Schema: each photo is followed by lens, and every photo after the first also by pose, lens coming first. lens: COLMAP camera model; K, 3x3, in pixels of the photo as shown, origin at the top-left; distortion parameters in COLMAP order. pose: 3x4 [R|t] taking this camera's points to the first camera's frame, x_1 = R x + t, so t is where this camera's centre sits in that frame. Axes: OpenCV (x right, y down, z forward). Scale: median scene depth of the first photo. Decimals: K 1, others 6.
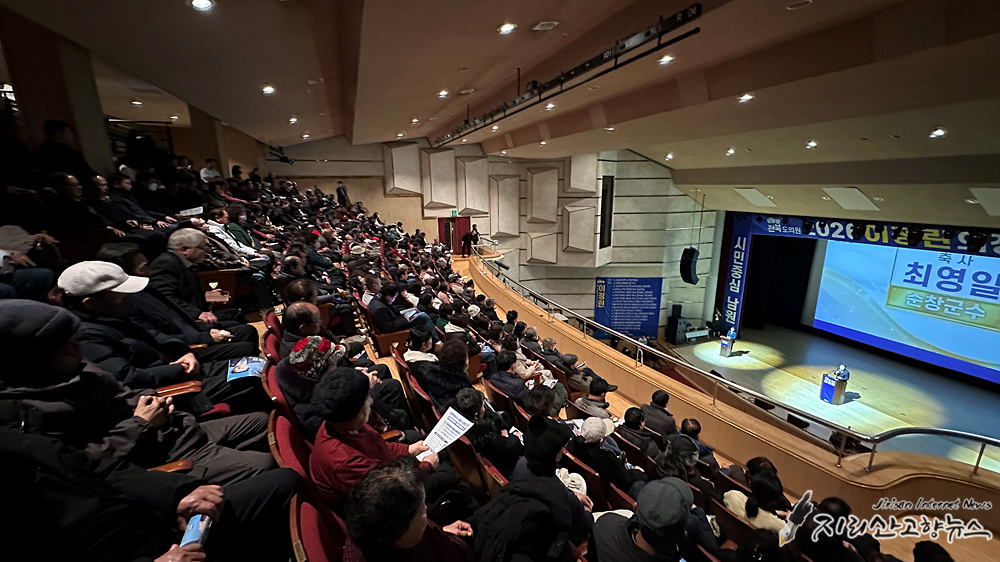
lens RADIAL K [[400.9, 0, 499.7], [0, 400.9, 279.5], [0, 0, 1]] dist [-0.000158, -0.000221]
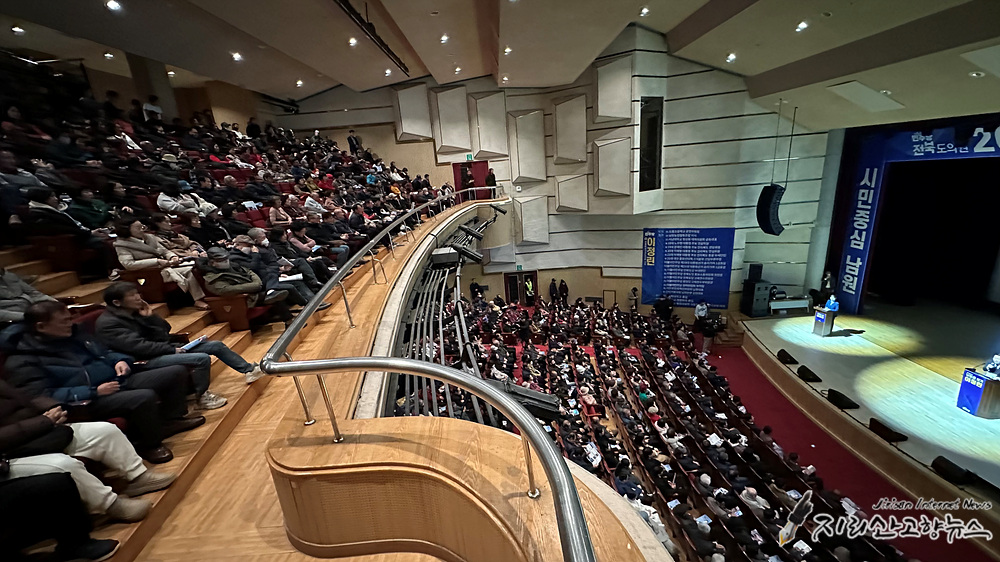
lens RADIAL K [[400.9, 0, 500.7], [0, 400.9, 280.5], [0, 0, 1]] dist [-0.000158, -0.000221]
pose [[0.936623, 0.035511, -0.348534, 0.271020], [-0.013229, 0.997725, 0.066105, 0.053308], [0.350088, -0.057305, 0.934962, 0.129801]]
